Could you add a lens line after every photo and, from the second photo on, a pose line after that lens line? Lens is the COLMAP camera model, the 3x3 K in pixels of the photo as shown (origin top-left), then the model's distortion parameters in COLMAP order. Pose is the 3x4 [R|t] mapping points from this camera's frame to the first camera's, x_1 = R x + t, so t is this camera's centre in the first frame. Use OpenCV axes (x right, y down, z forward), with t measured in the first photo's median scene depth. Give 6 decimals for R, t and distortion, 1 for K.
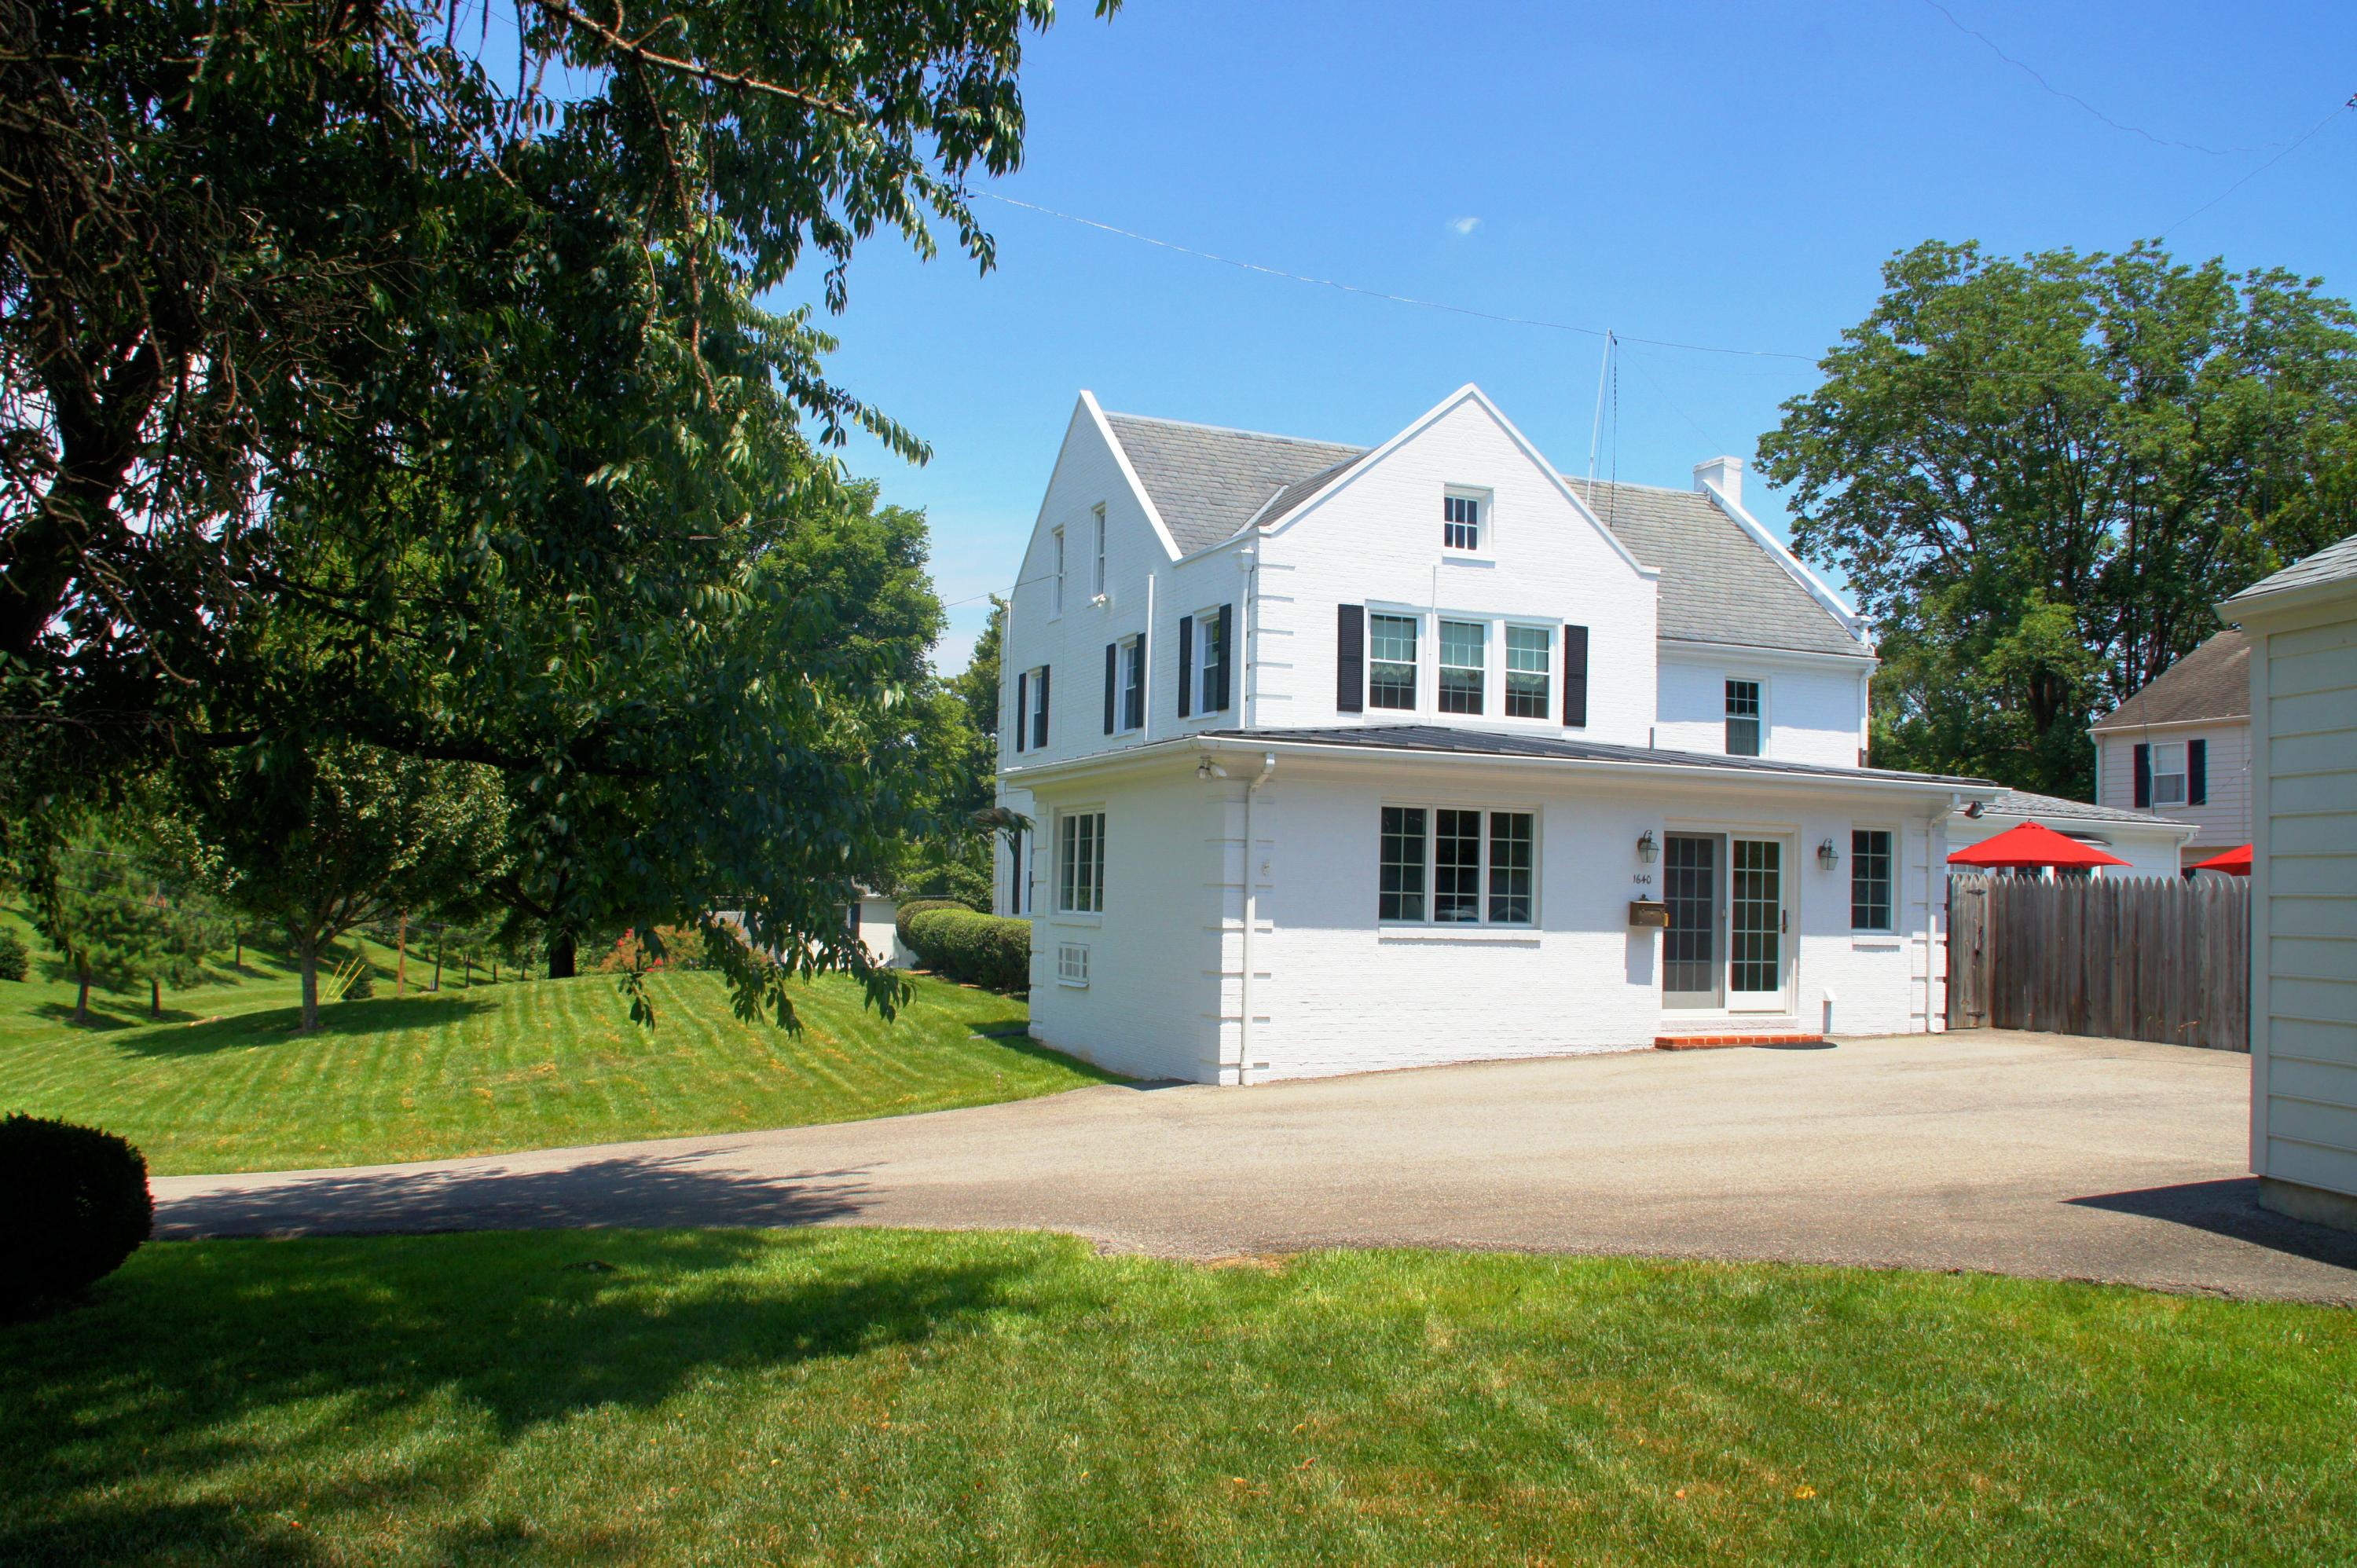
lens RADIAL K [[1842.1, 0, 1180.3], [0, 1842.1, 812.7], [0, 0, 1]] dist [-0.176610, 0.138657]
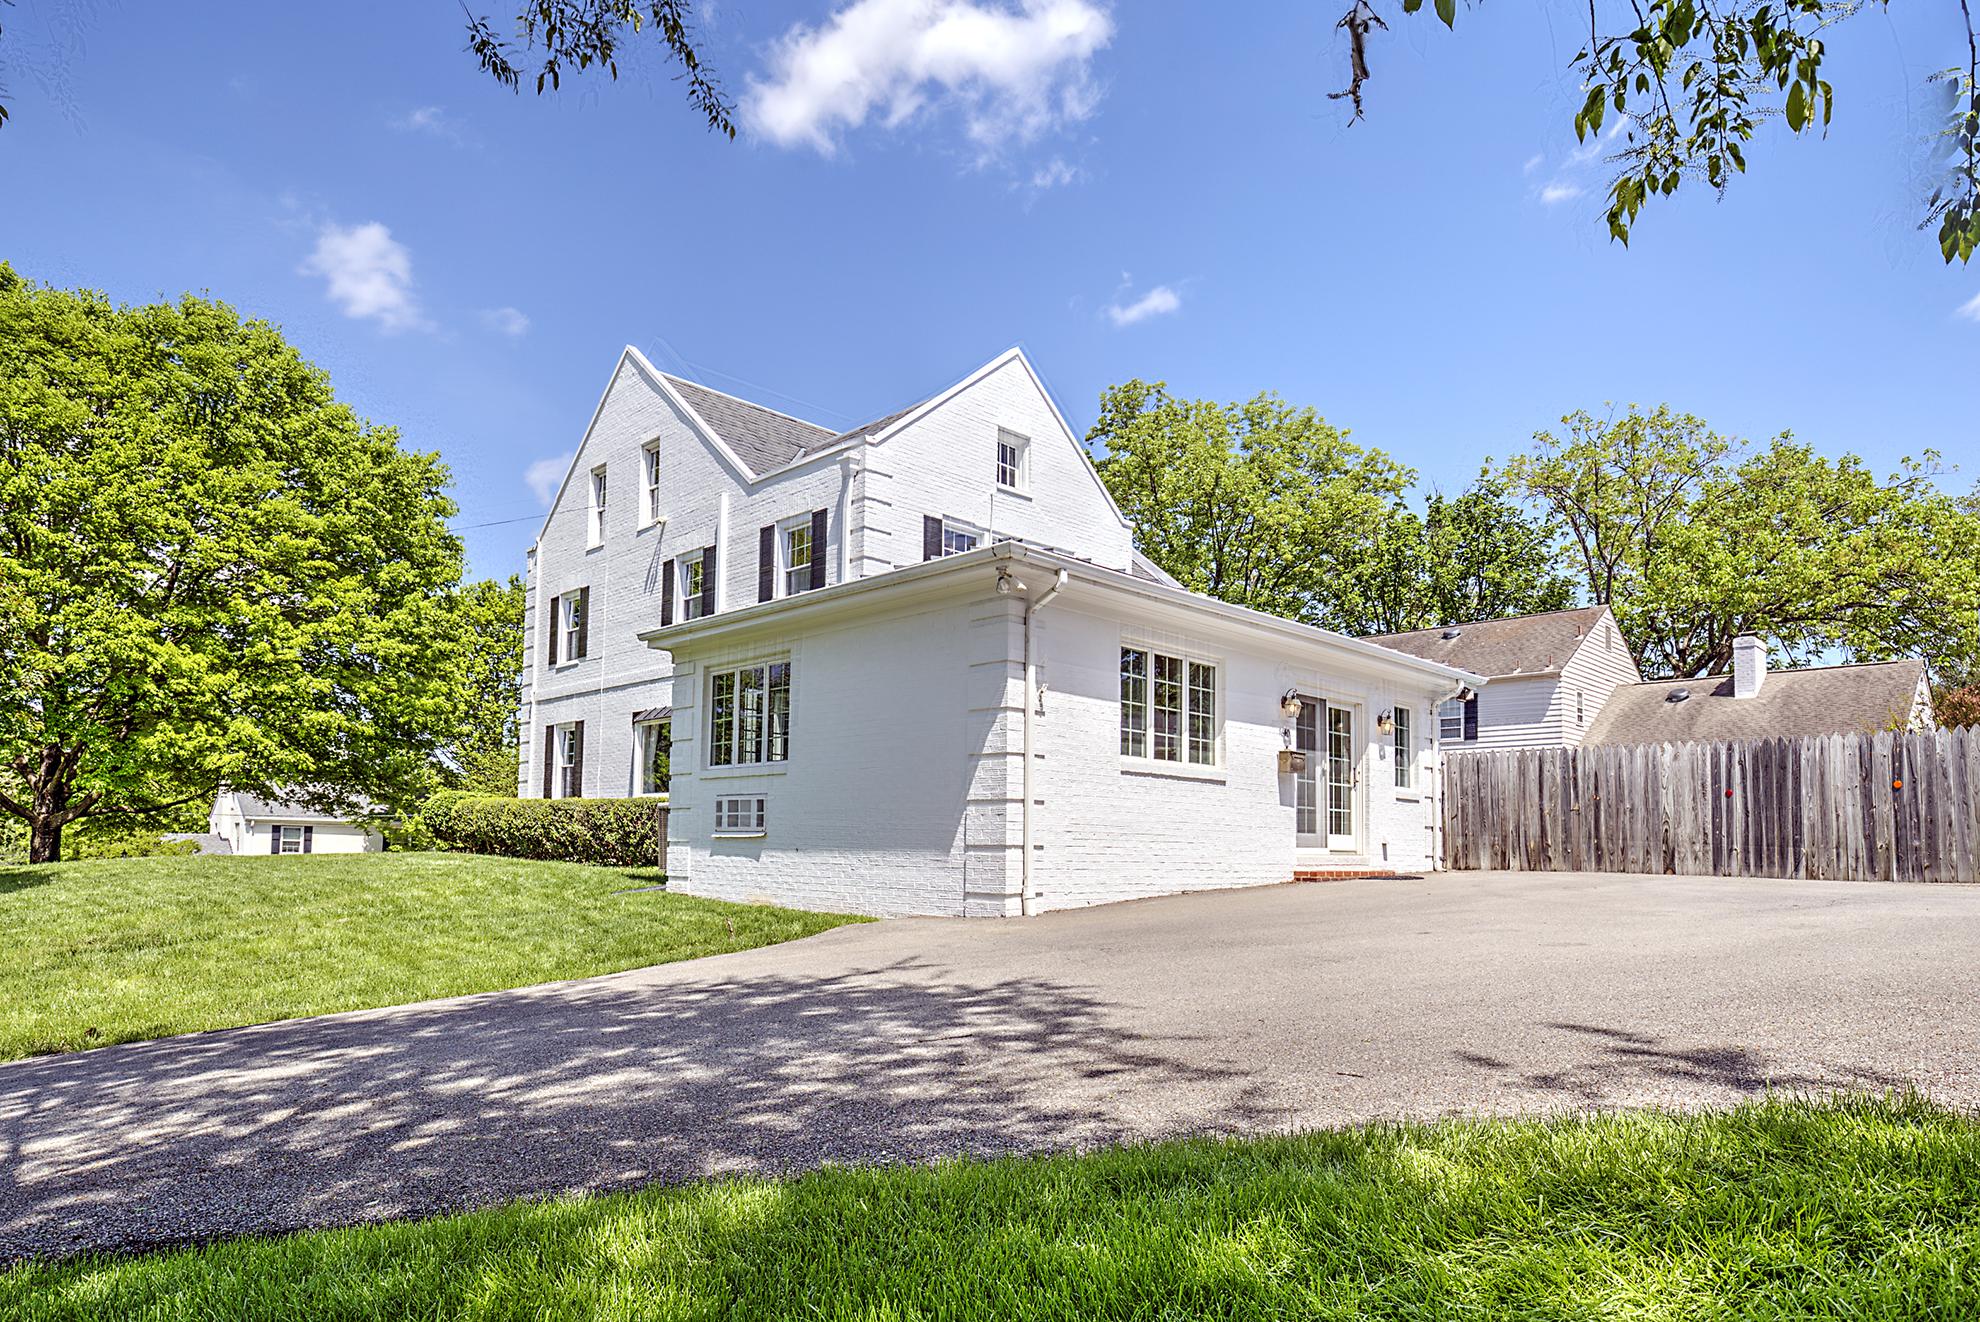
lens RADIAL K [[1183.8, 0, 988.1], [0, 1183.8, 760.4], [0, 0, 1]] dist [0.000574, -0.000155]
pose [[0.927538, 0.015335, 0.373414, -0.186883], [-0.007261, 0.999709, -0.023021, 0.070261], [-0.373658, 0.018641, 0.927379, 0.370962]]
